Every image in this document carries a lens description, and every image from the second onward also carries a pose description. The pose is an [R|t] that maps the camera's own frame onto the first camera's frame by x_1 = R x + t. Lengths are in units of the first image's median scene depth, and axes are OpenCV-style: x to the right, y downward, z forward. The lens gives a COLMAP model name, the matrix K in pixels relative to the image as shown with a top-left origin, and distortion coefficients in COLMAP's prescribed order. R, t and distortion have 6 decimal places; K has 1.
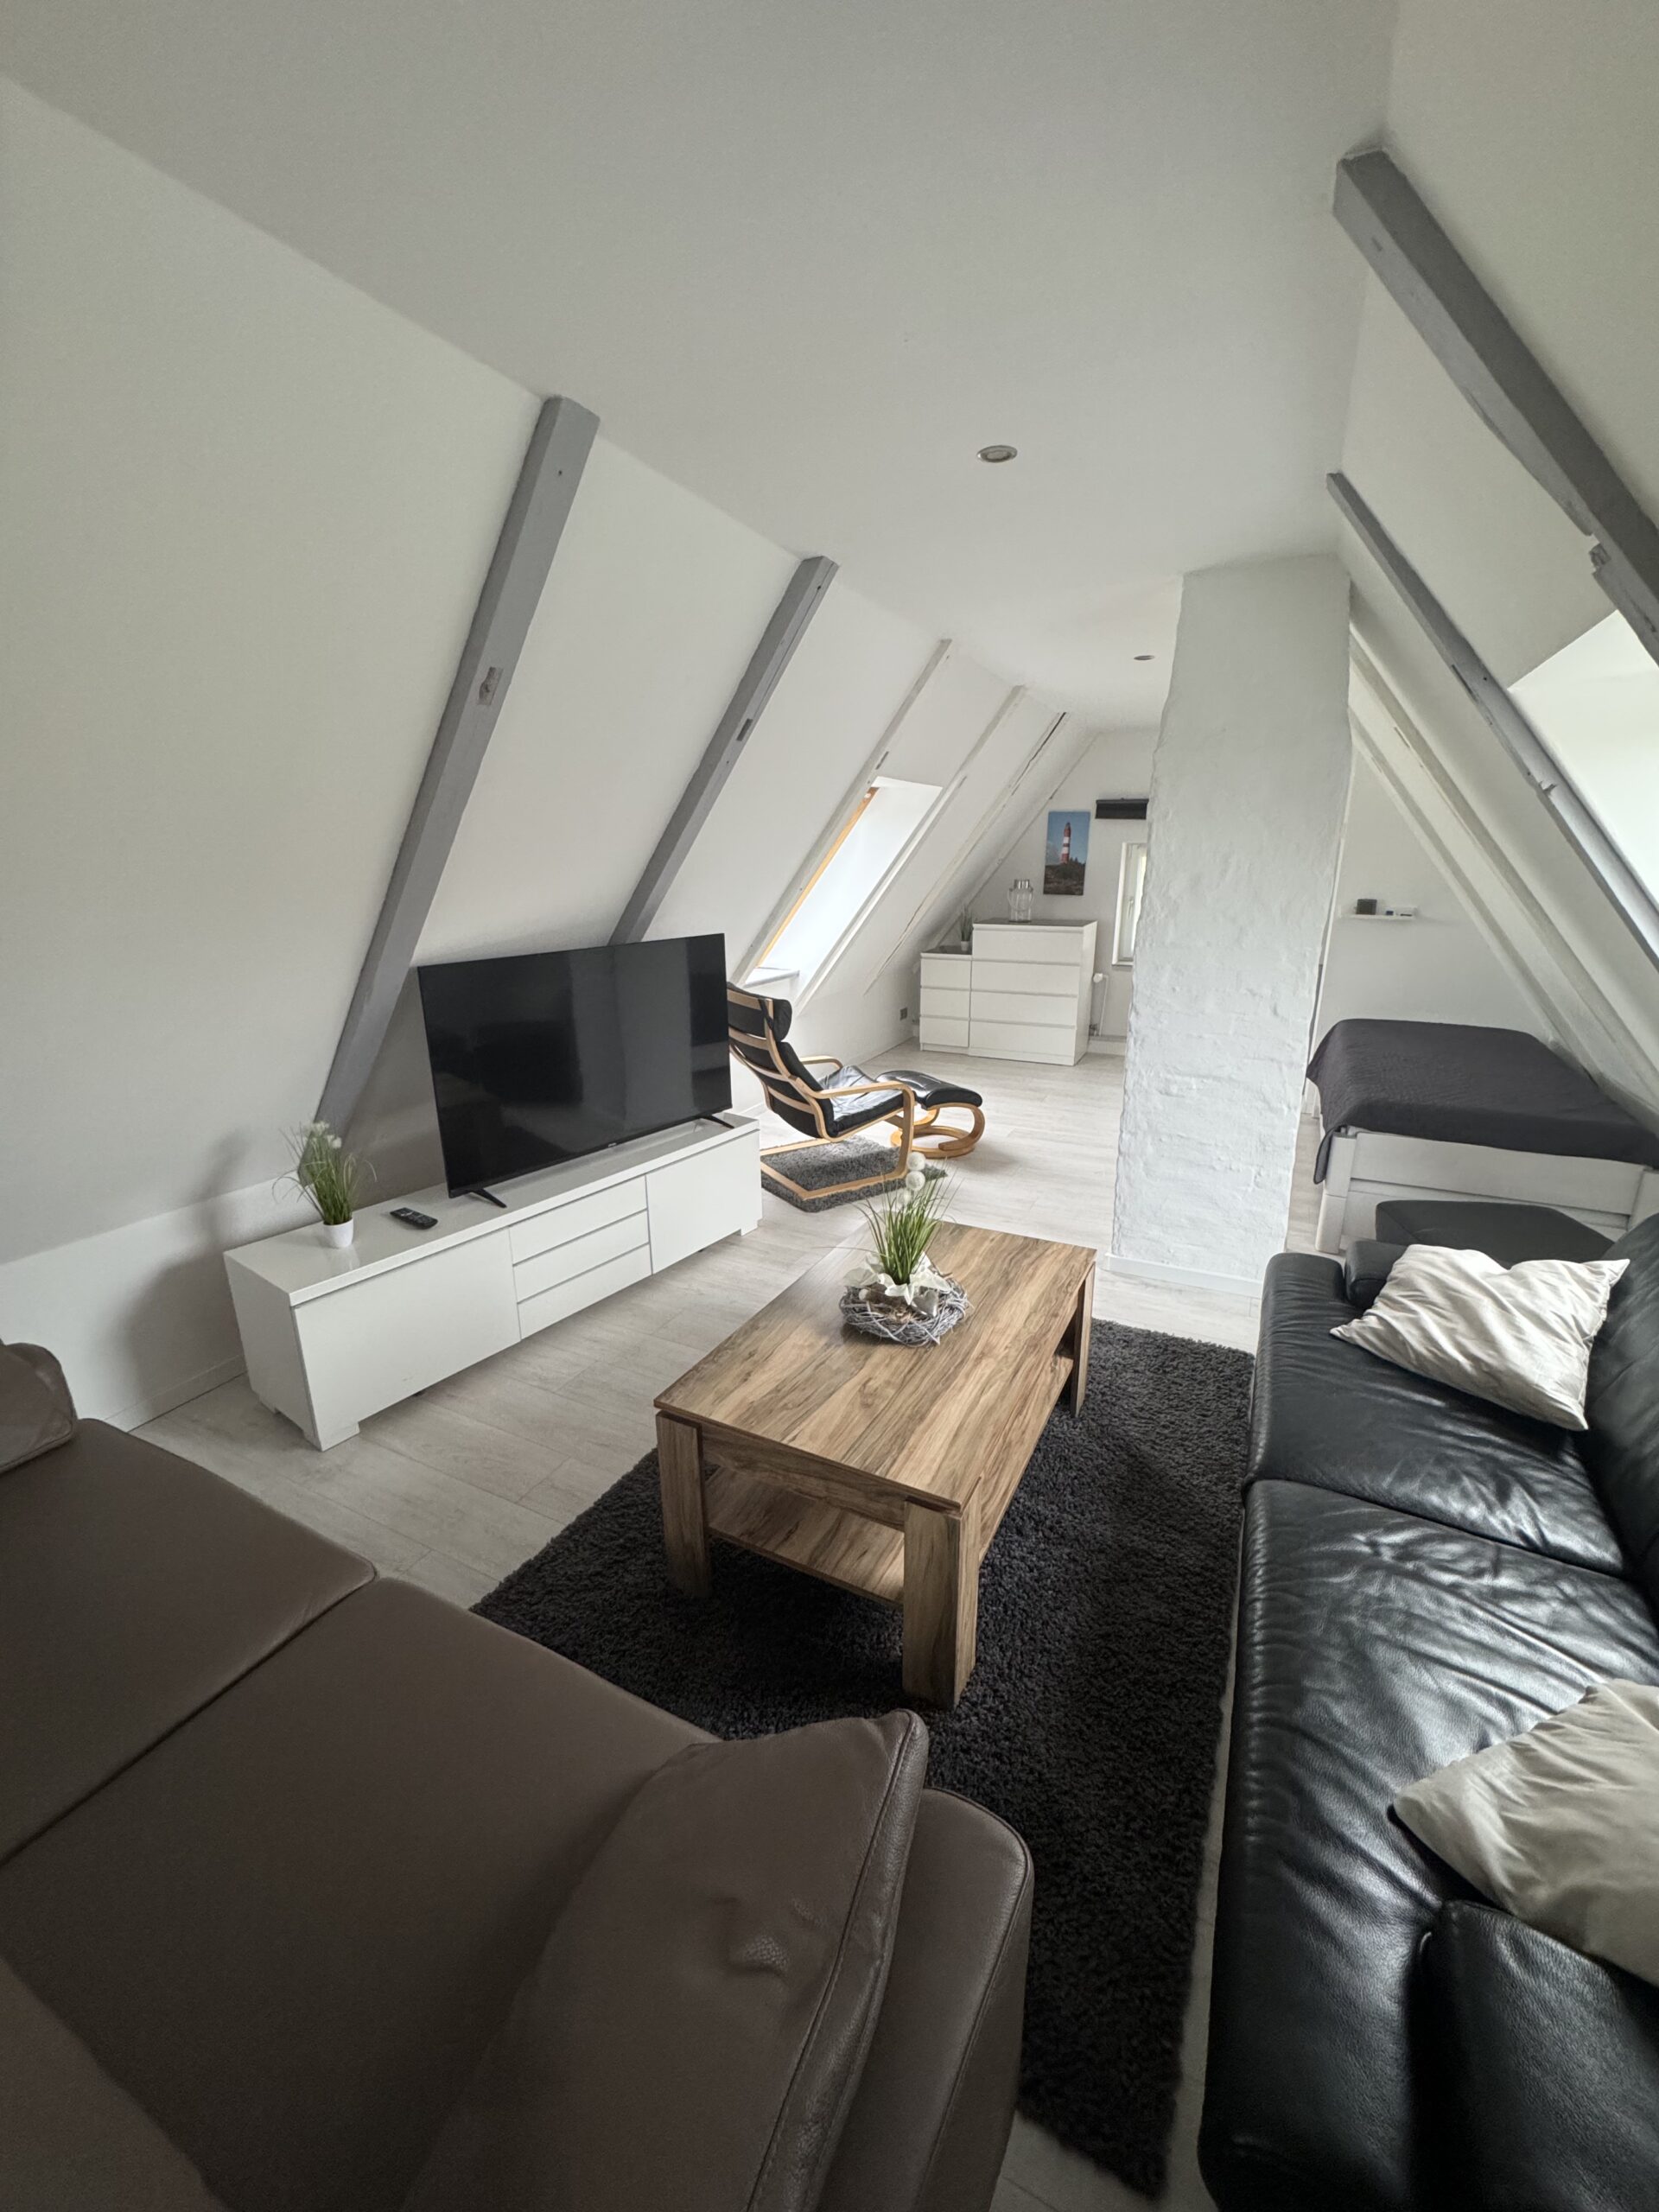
lens RADIAL K [[881.4, 0, 829.5], [0, 881.4, 1106.0], [0, 0, 1]] dist [0.000076, -0.000003]
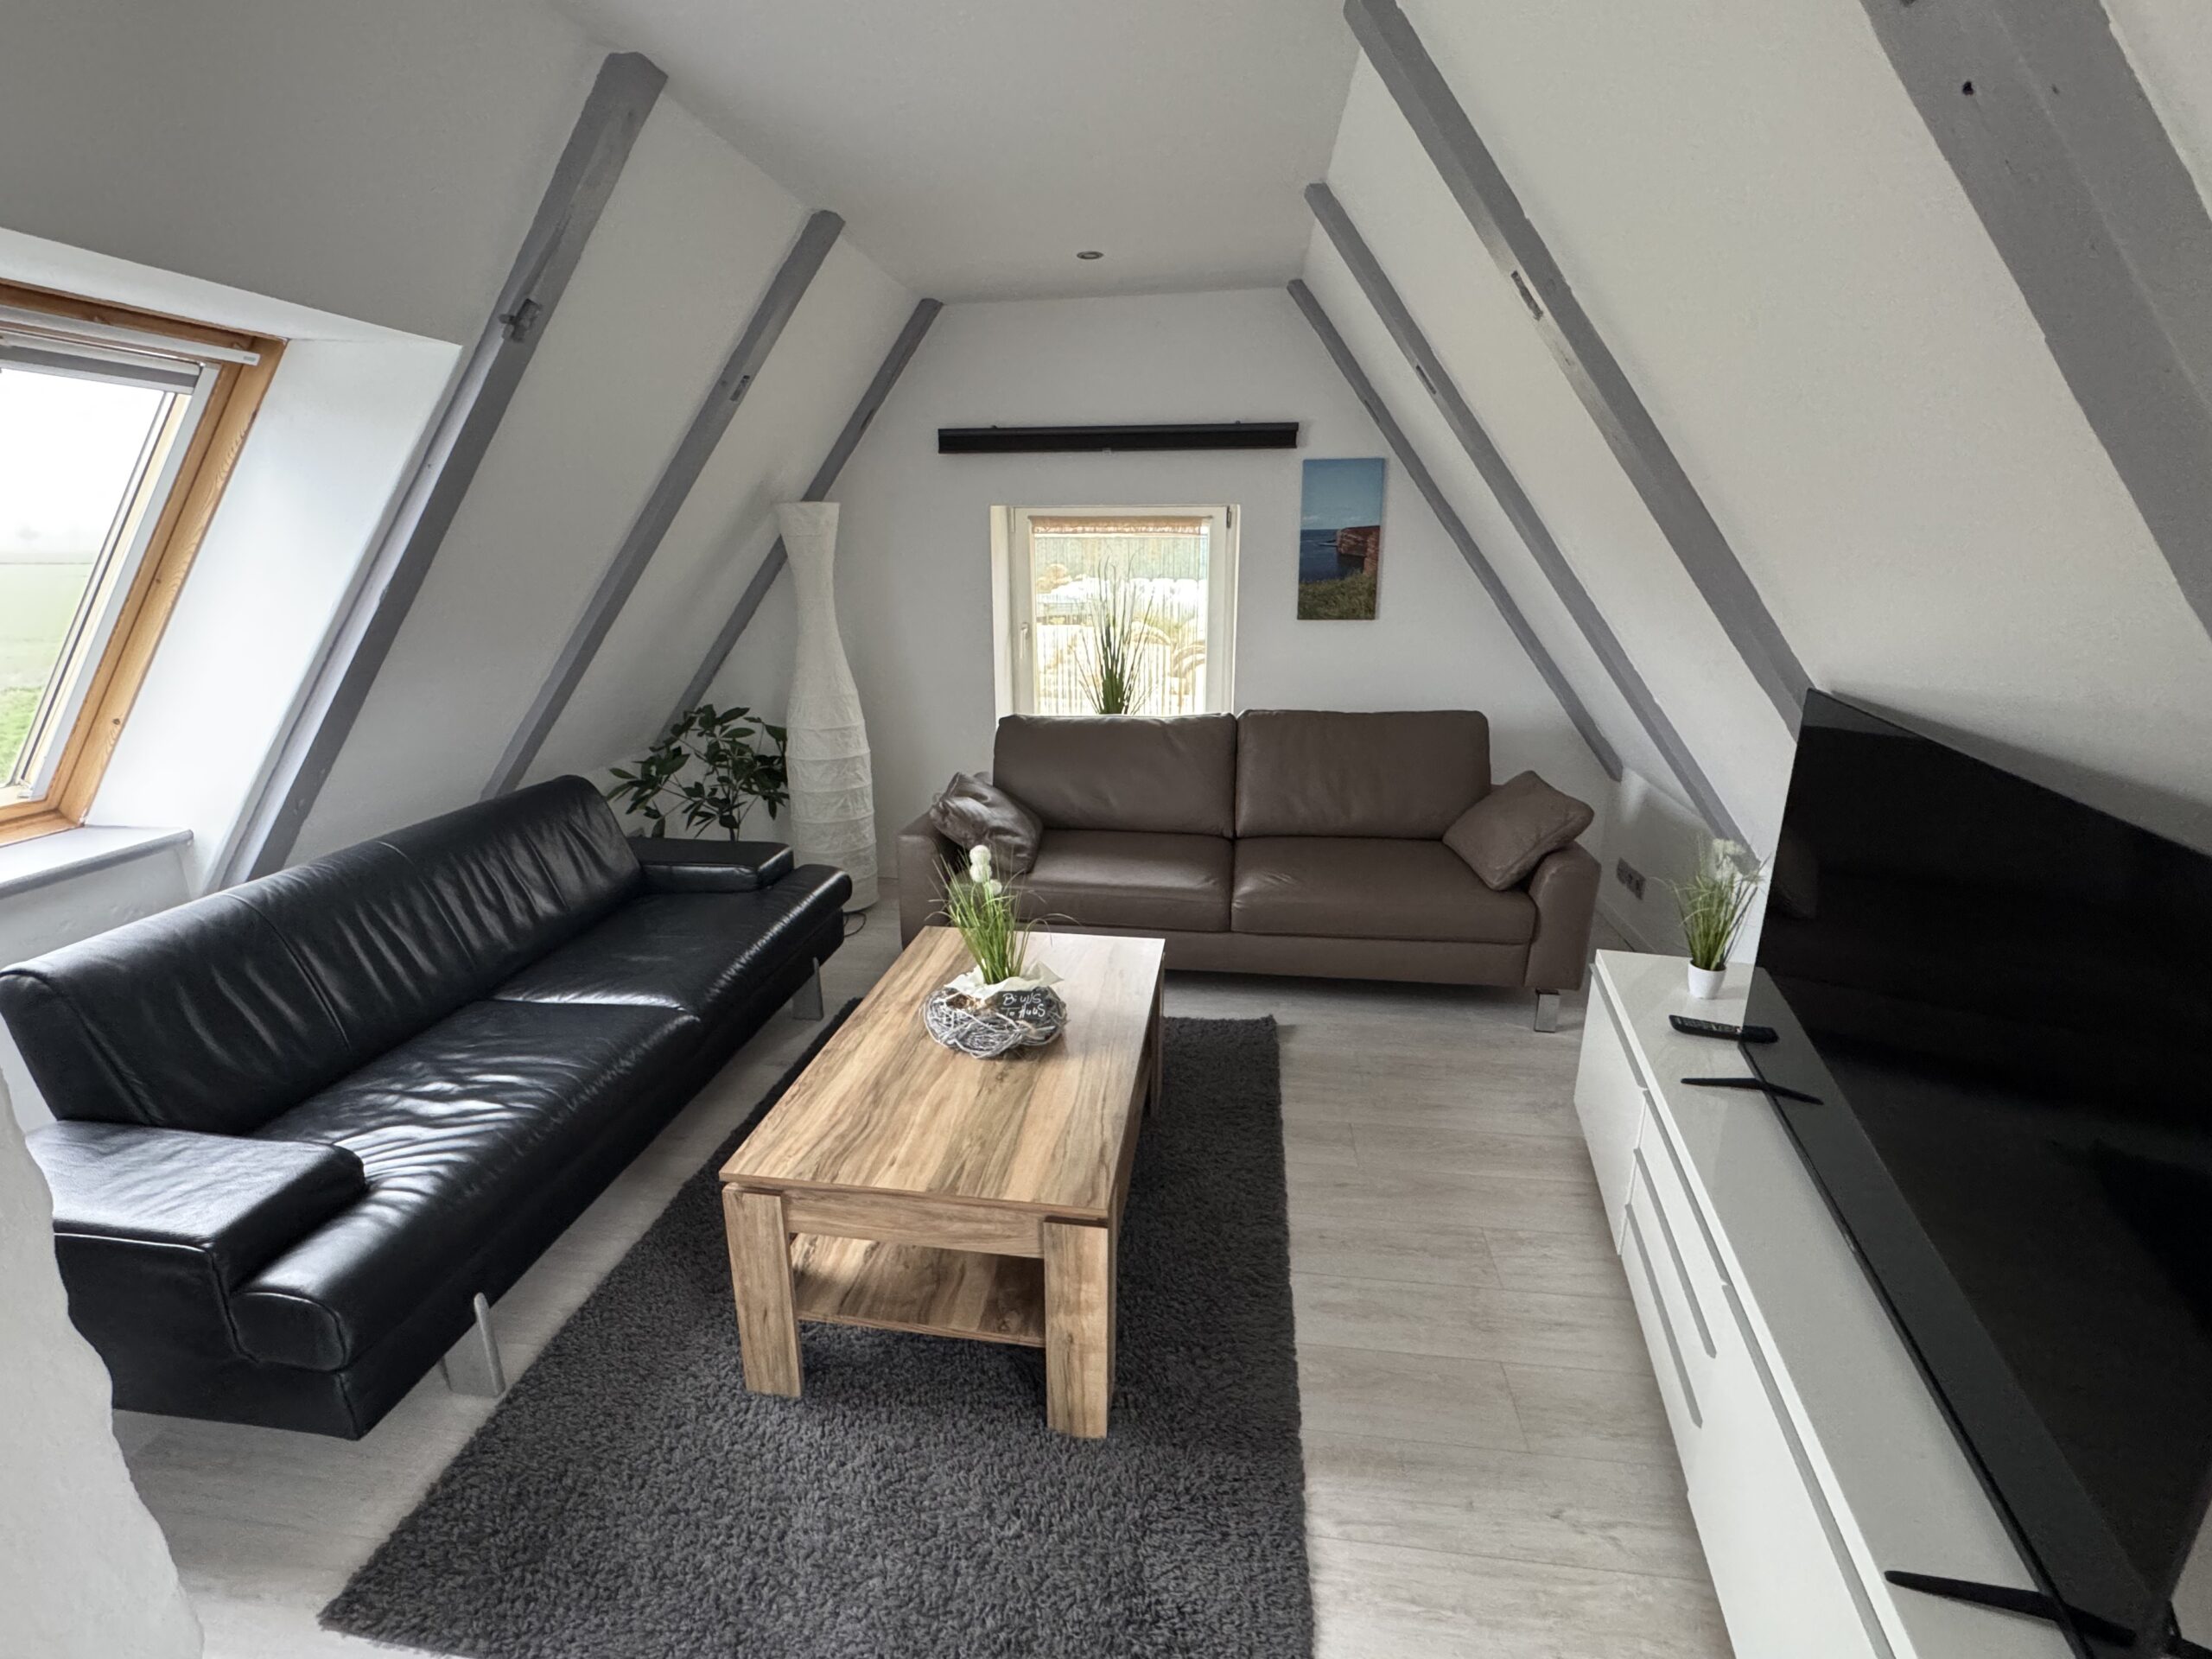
lens RADIAL K [[986.6, 0, 1099.4], [0, 986.6, 832.1], [0, 0, 1]] dist [-0.001362, 0.000035]
pose [[-0.941923, 0.104733, -0.319079, 0.275690], [-0.081690, 0.850133, 0.520193, -0.450976], [0.325741, 0.516048, -0.792204, 1.659268]]
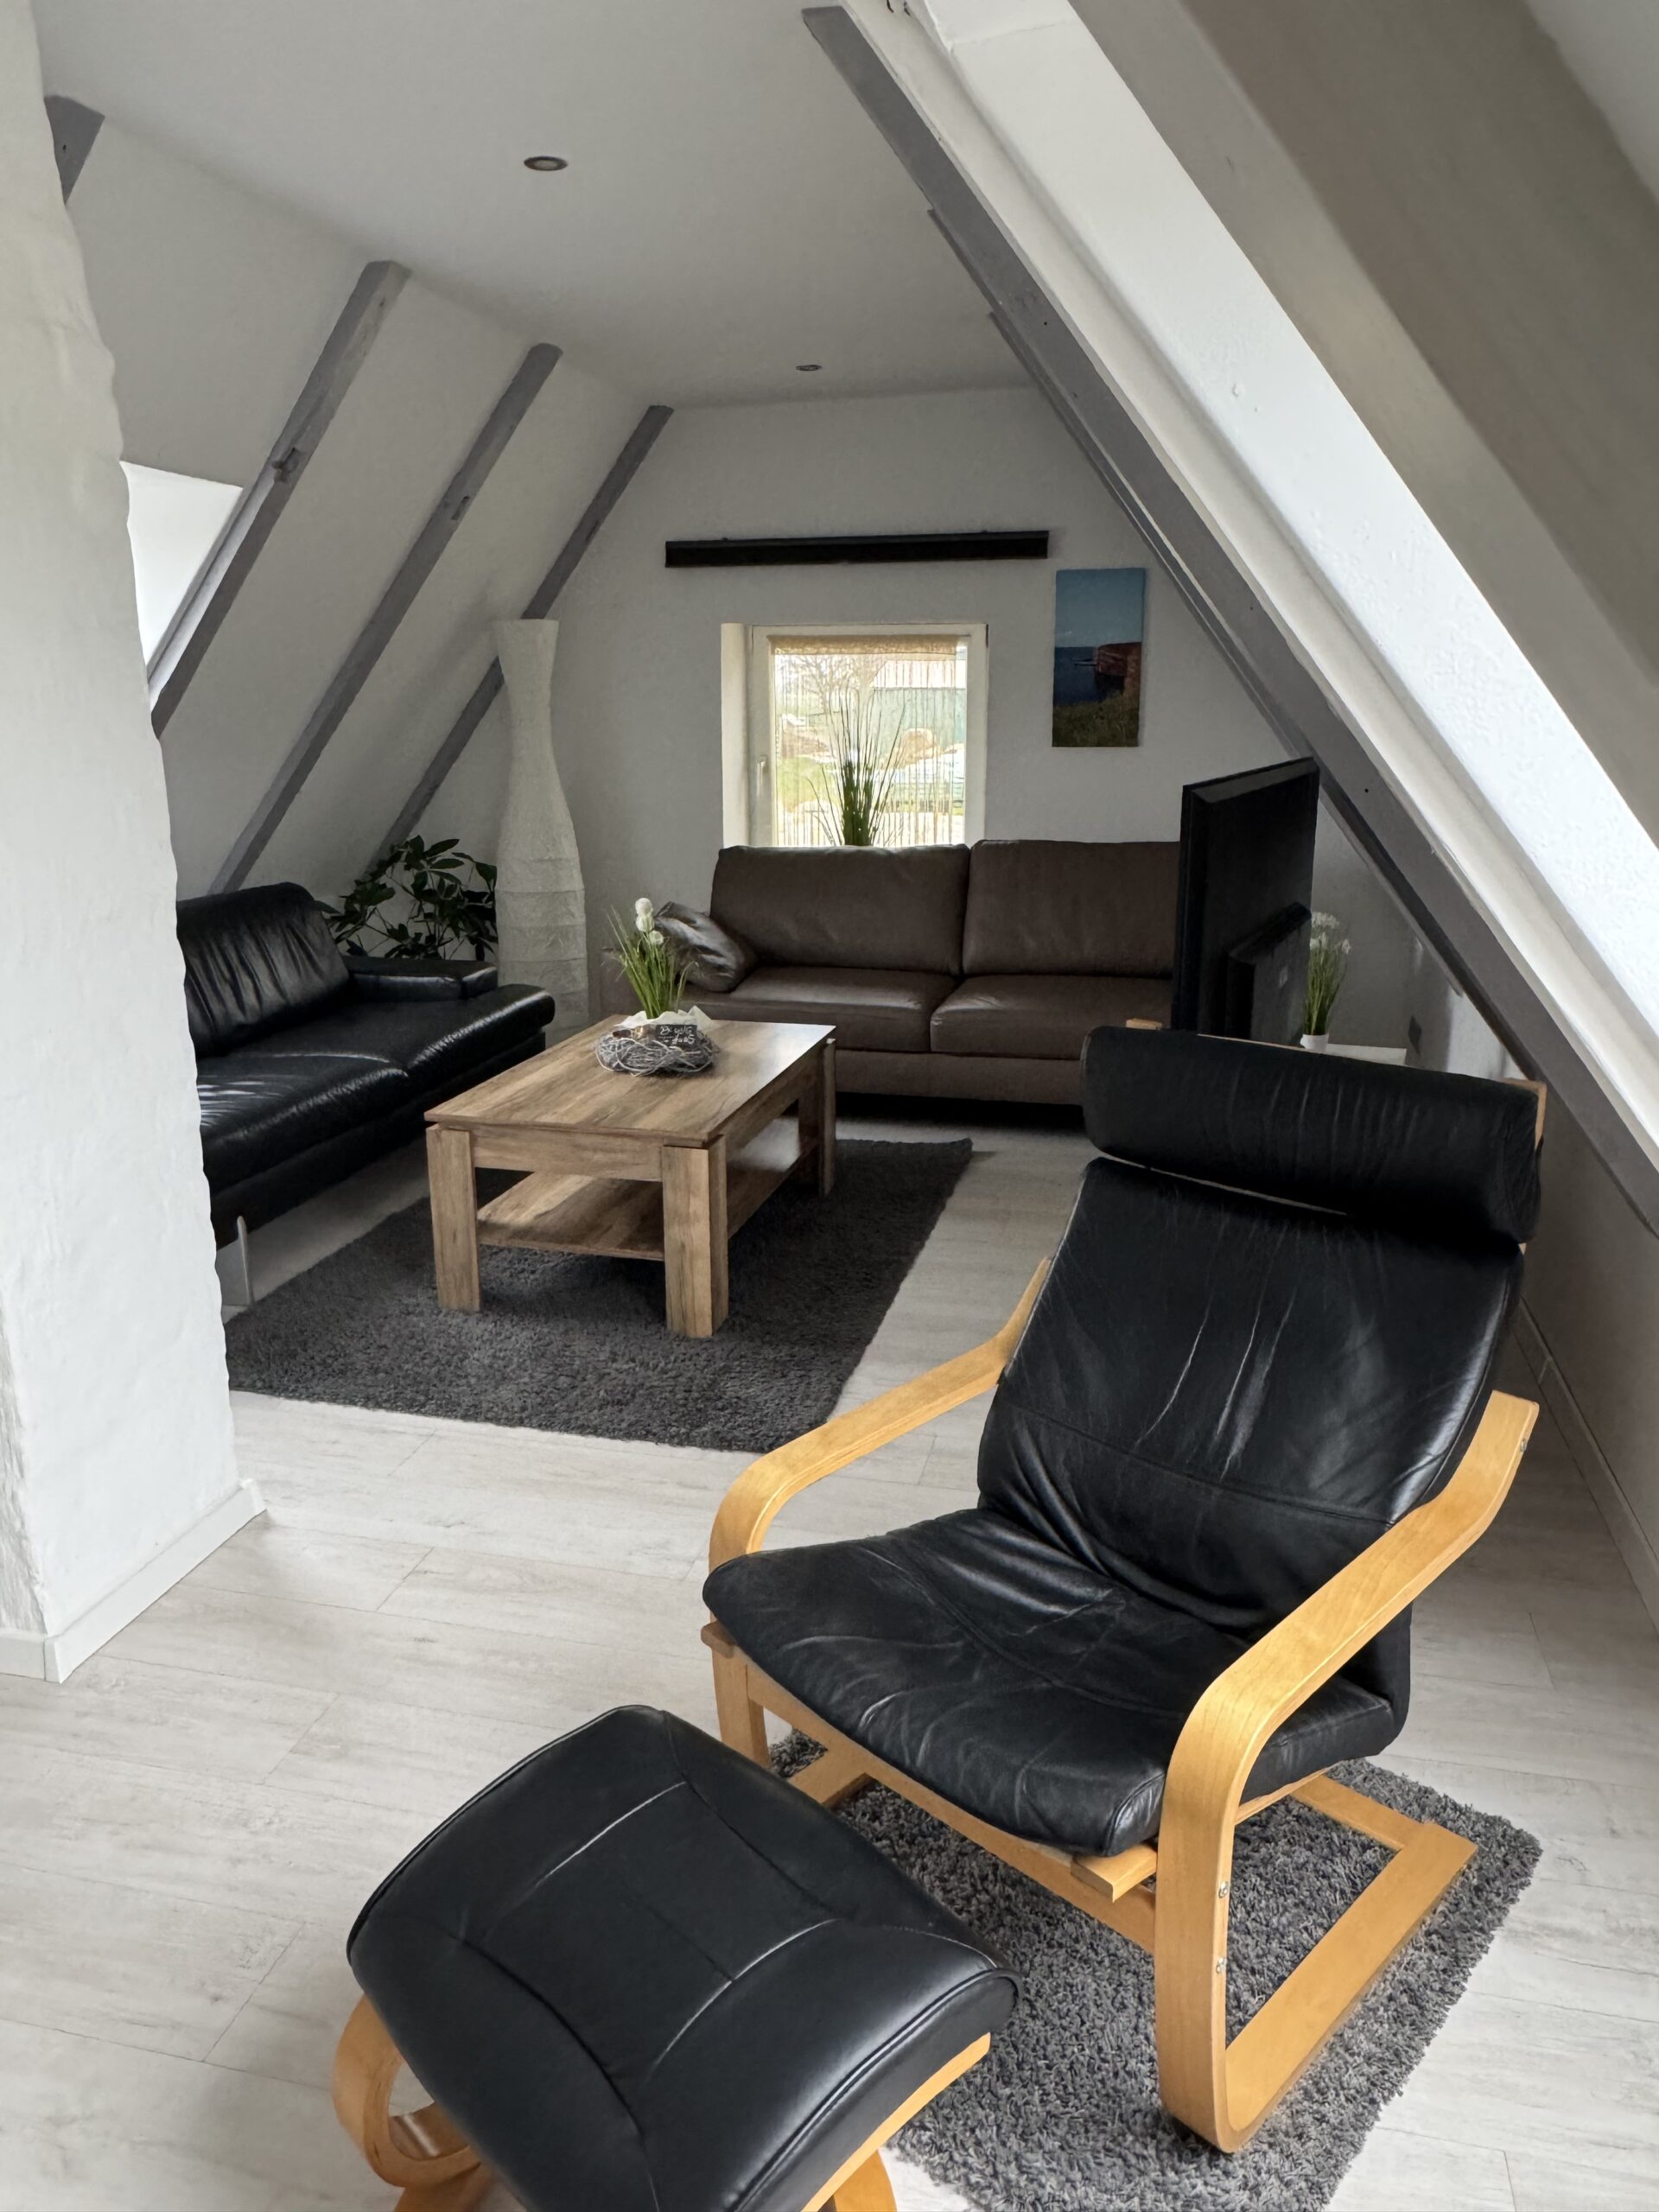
lens RADIAL K [[1529.1, 0, 829.5], [0, 1529.1, 1106.0], [0, 0, 1]] dist [0.005667, 0.000261]
pose [[-0.971518, 0.072293, -0.225670, 0.287015], [-0.053592, 0.860624, 0.506413, -0.622797], [0.230827, 0.504083, -0.832238, 2.470996]]
